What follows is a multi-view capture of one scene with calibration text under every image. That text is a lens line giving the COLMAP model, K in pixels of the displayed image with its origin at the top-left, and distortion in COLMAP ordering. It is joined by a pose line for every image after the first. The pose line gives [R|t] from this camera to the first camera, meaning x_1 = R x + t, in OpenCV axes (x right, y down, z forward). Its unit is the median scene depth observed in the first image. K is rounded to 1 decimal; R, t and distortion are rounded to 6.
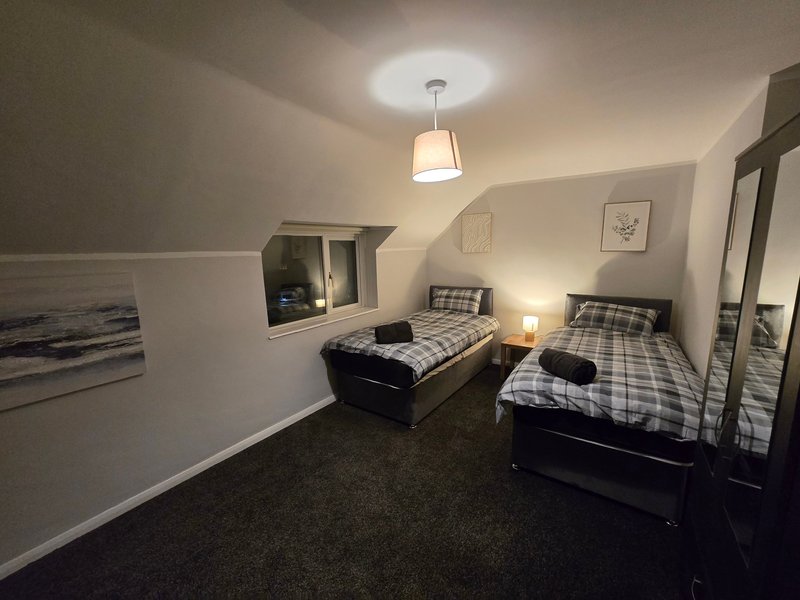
lens RADIAL K [[327.2, 0, 400.1], [0, 327.2, 304.1], [0, 0, 1]] dist [-0.009482, 0.003282]
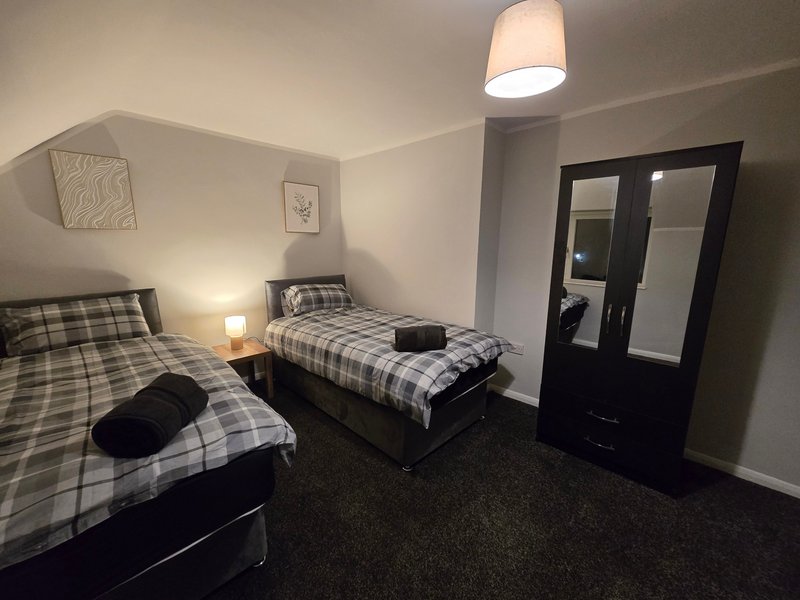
lens RADIAL K [[327.2, 0, 400.1], [0, 327.2, 304.1], [0, 0, 1]] dist [-0.009482, 0.003282]
pose [[0.168218, -0.170631, 0.970870, -0.299906], [0.155612, 0.977152, 0.144773, -0.046224], [-0.973390, 0.126726, 0.190927, 0.551629]]
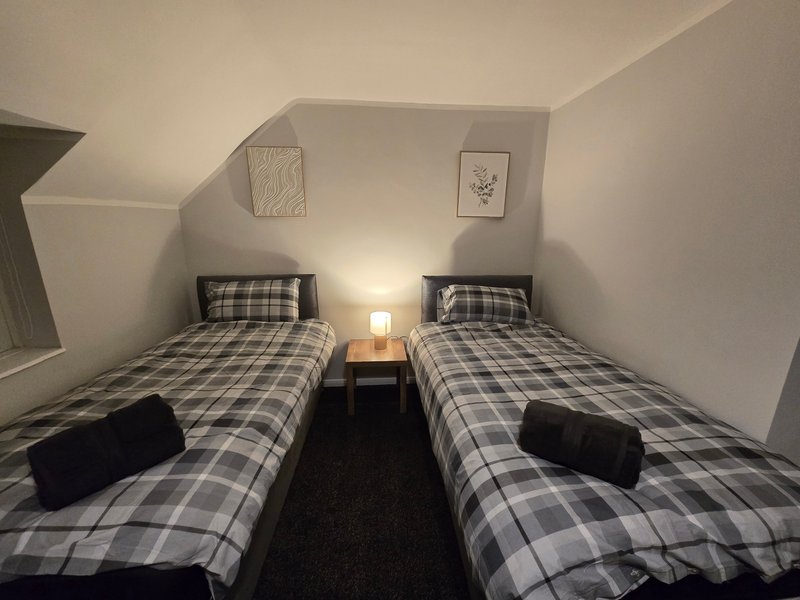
lens RADIAL K [[327.2, 0, 400.1], [0, 327.2, 304.1], [0, 0, 1]] dist [-0.009482, 0.003282]
pose [[0.778271, -0.131481, 0.614008, 0.021581], [0.086077, 0.990940, 0.103091, -0.053792], [-0.622000, -0.027381, 0.782538, 0.509826]]
